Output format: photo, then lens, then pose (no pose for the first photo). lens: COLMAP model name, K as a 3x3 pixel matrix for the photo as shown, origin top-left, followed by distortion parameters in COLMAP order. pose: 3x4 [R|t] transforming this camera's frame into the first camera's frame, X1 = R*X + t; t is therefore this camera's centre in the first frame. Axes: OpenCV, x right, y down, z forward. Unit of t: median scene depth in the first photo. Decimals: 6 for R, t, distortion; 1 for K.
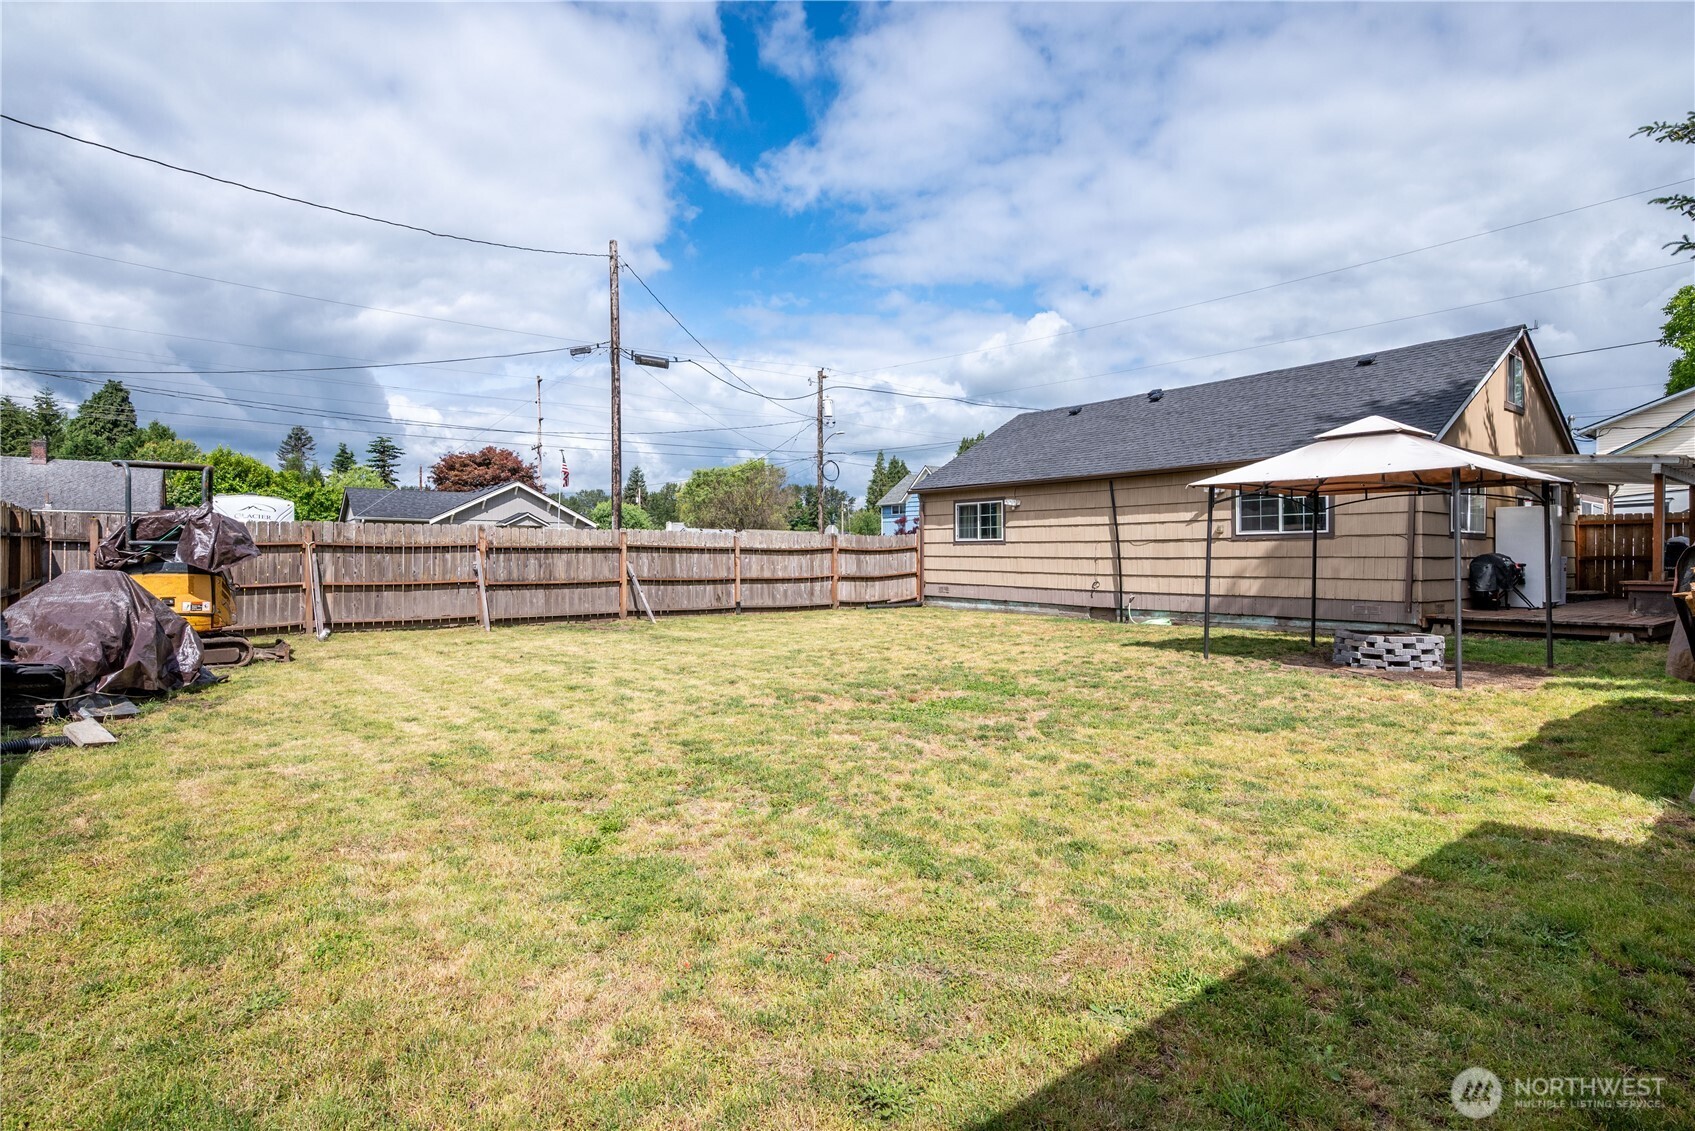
lens RADIAL K [[840.3, 0, 847.5], [0, 840.3, 565.5], [0, 0, 1]] dist [-0.001059, -0.000469]
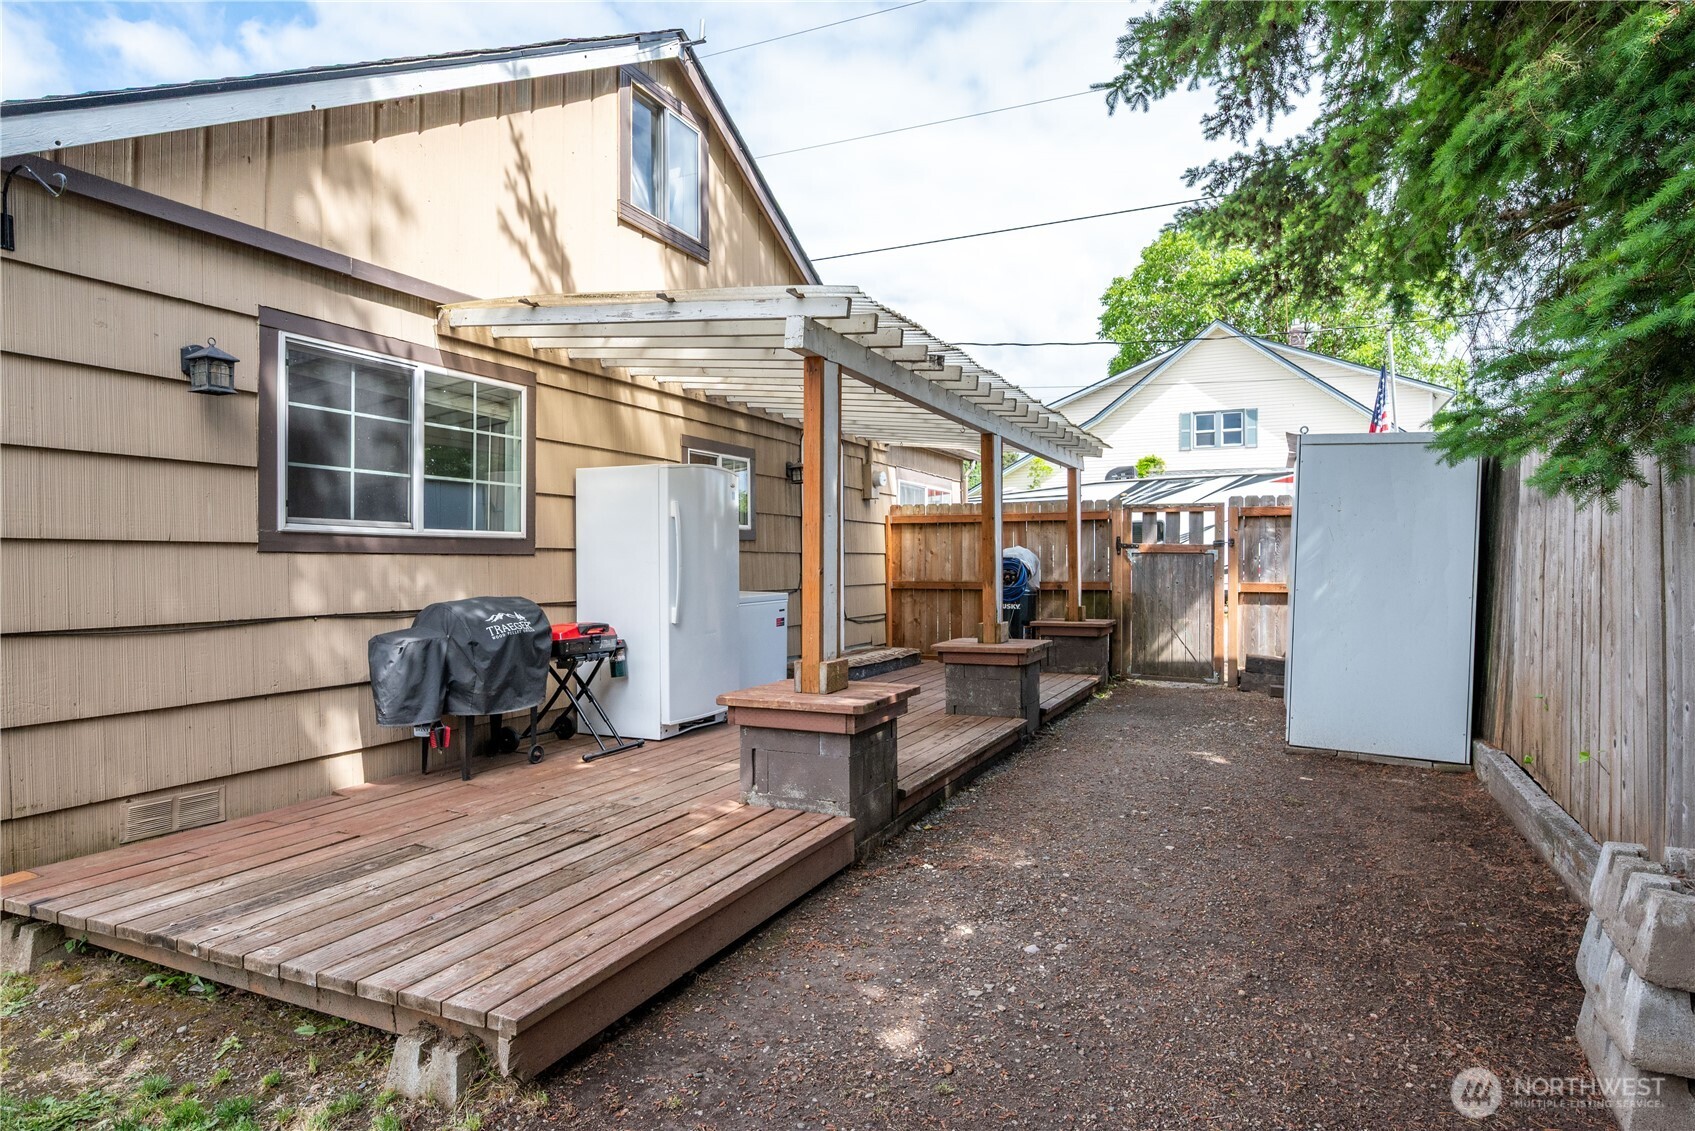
lens RADIAL K [[964.1, 0, 847.5], [0, 964.1, 565.5], [0, 0, 1]] dist [-0.000173, -0.000239]
pose [[0.883056, -0.005889, 0.469230, 0.152095], [0.006415, 0.999979, 0.000477, -0.005913], [-0.469224, 0.002589, 0.883076, 0.127984]]
